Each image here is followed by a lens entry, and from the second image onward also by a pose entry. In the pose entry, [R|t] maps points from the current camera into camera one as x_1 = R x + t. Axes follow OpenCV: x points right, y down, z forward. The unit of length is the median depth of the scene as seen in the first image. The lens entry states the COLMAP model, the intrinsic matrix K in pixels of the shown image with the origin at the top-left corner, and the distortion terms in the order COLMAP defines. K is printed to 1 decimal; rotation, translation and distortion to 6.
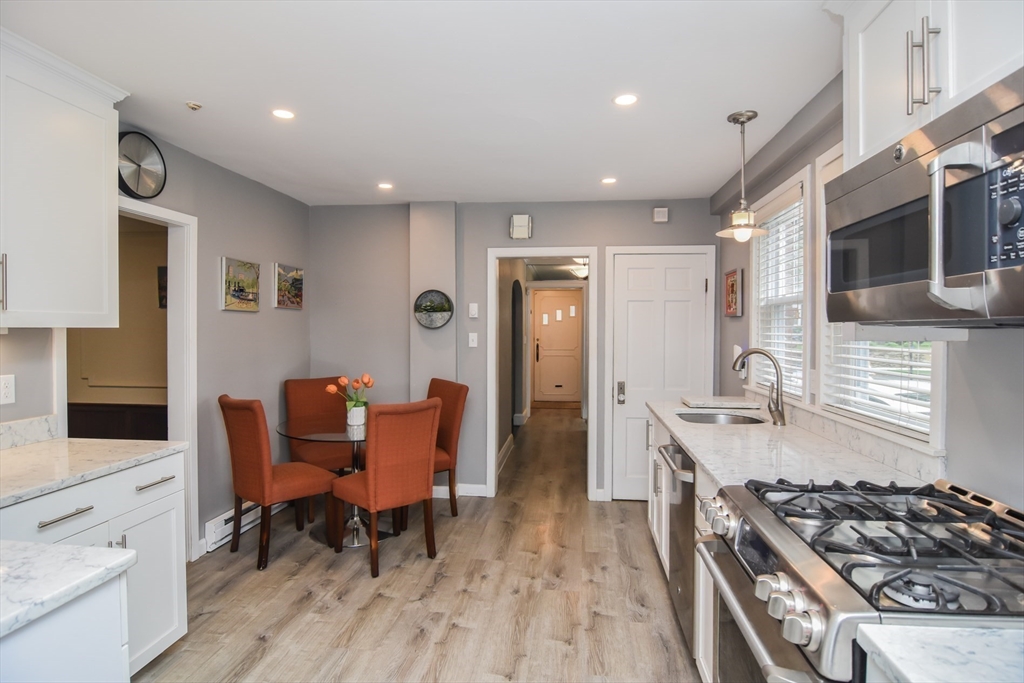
lens RADIAL K [[550.4, 0, 513.1], [0, 550.4, 338.0], [0, 0, 1]] dist [-0.004304, -0.011886]
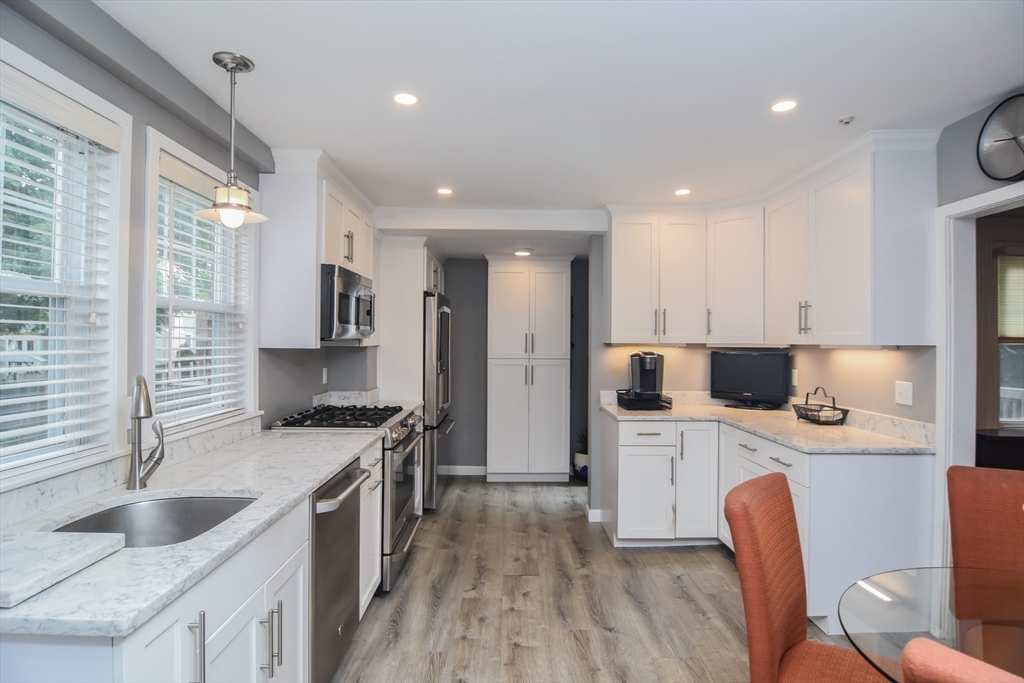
lens RADIAL K [[550.4, 0, 513.1], [0, 550.4, 338.0], [0, 0, 1]] dist [-0.004304, -0.011886]
pose [[-0.991814, -0.007685, -0.127459, 0.088722], [-0.009369, 0.999876, 0.012622, -0.025113], [0.127346, 0.013713, -0.991763, 1.246971]]
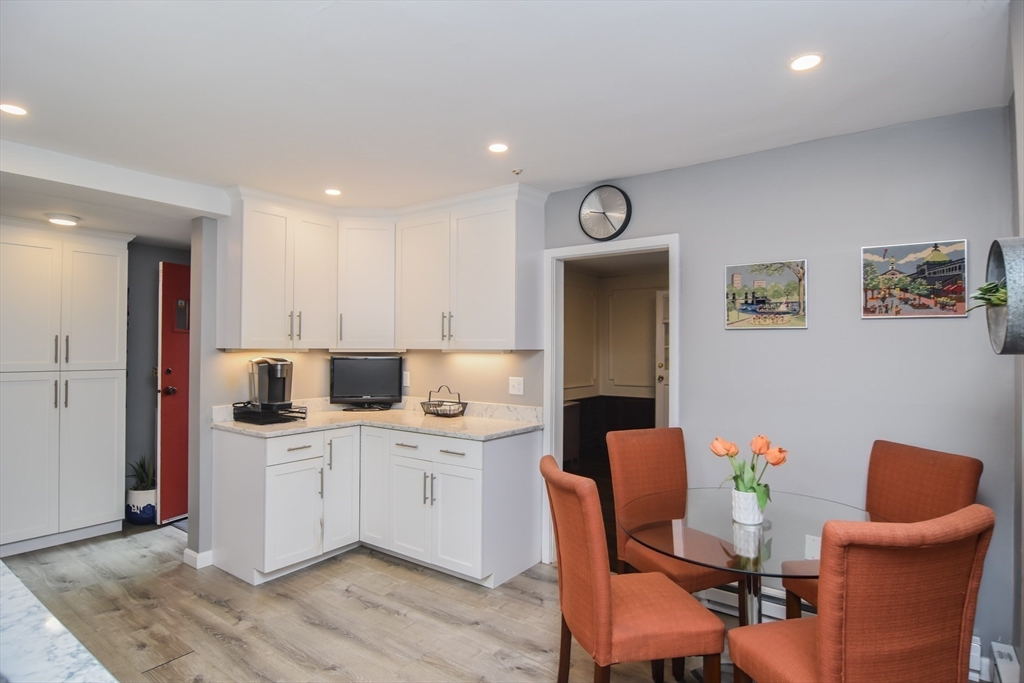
lens RADIAL K [[550.4, 0, 513.1], [0, 550.4, 338.0], [0, 0, 1]] dist [-0.004304, -0.011886]
pose [[-0.491603, -0.019226, -0.870607, 0.329418], [-0.020838, 0.999730, -0.010311, -0.021221], [0.870570, 0.013073, -0.491871, 1.053708]]
